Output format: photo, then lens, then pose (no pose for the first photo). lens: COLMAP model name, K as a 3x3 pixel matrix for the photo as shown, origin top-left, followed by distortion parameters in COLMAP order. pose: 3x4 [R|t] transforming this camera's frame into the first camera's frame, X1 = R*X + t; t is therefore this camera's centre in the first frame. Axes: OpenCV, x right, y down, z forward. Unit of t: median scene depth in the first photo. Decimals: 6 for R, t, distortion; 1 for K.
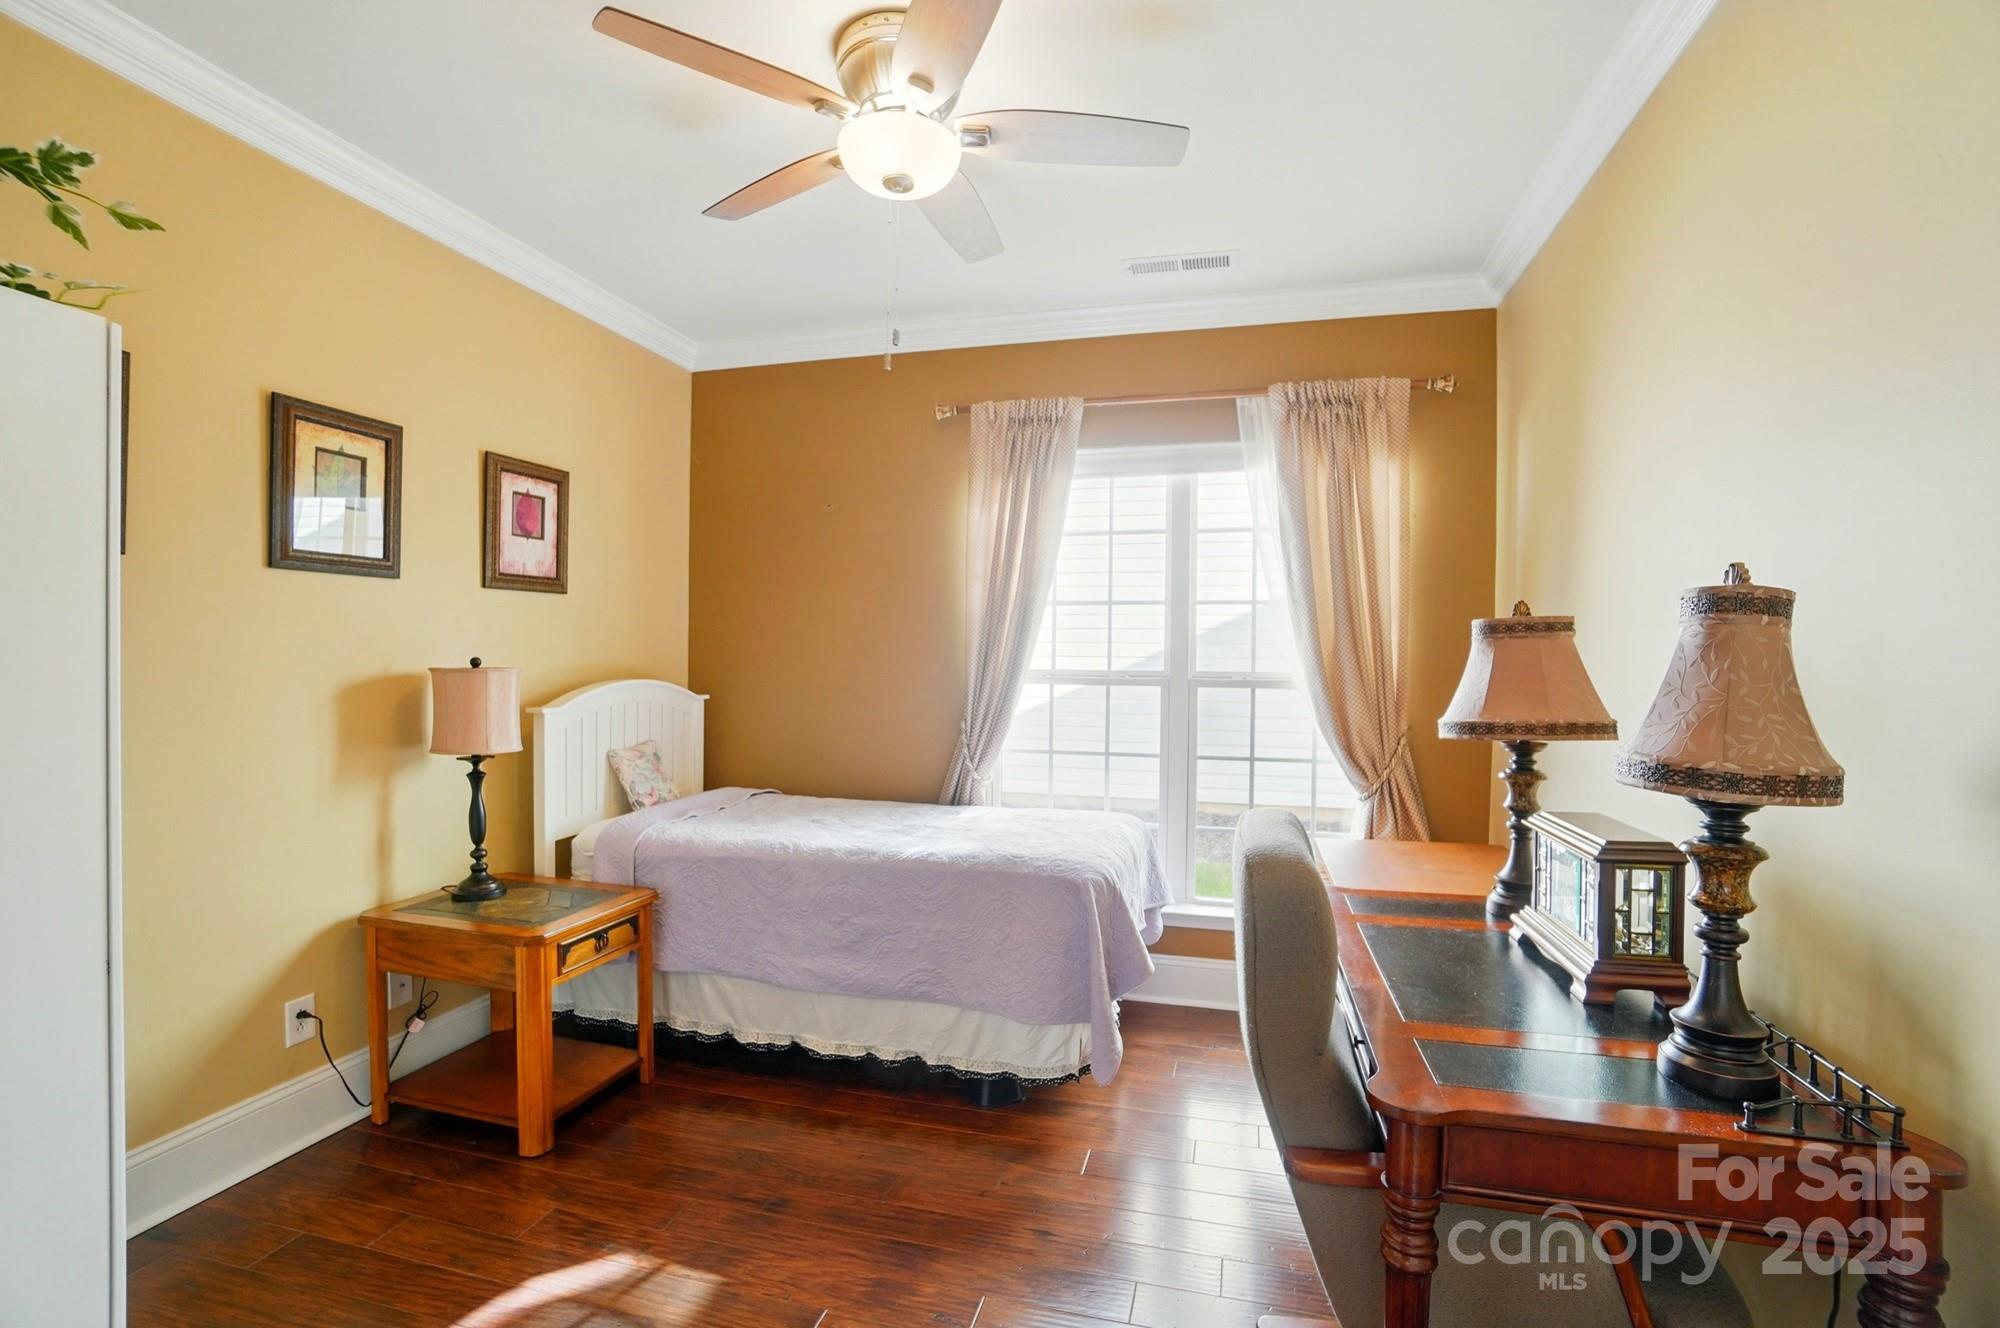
lens RADIAL K [[892.5, 0, 1004.8], [0, 892.5, 659.1], [0, 0, 1]] dist [-0.067537, 0.024747]
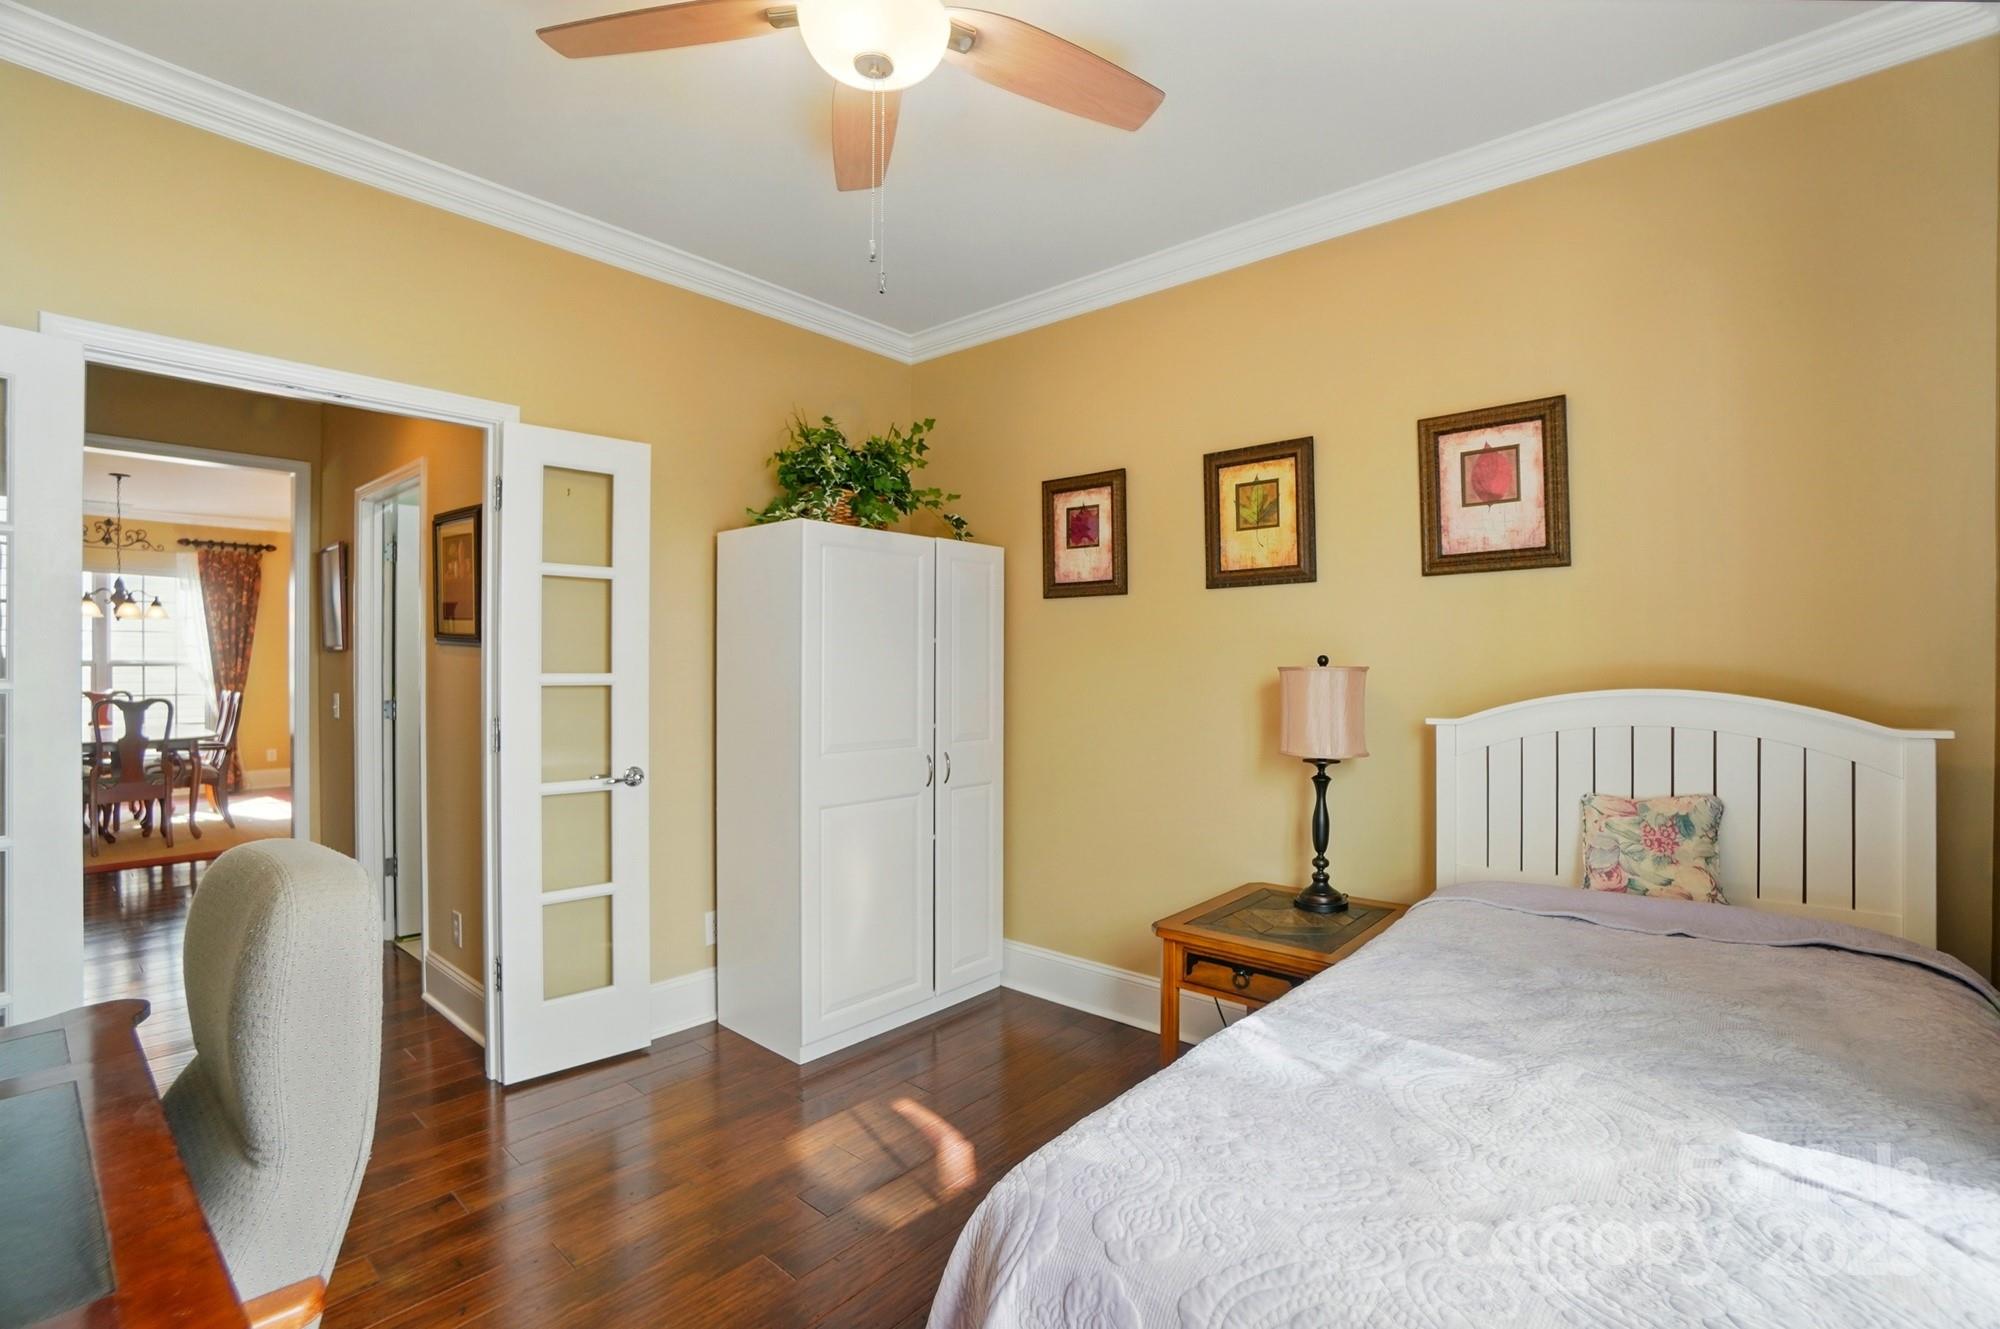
lens RADIAL K [[892.5, 0, 1004.8], [0, 892.5, 659.6], [0, 0, 1]] dist [-0.067537, 0.024747]
pose [[-0.431561, -0.011441, -0.902011, 0.411950], [-0.002614, 0.999931, -0.011432, 0.014191], [0.902080, -0.002576, -0.431561, 1.097450]]
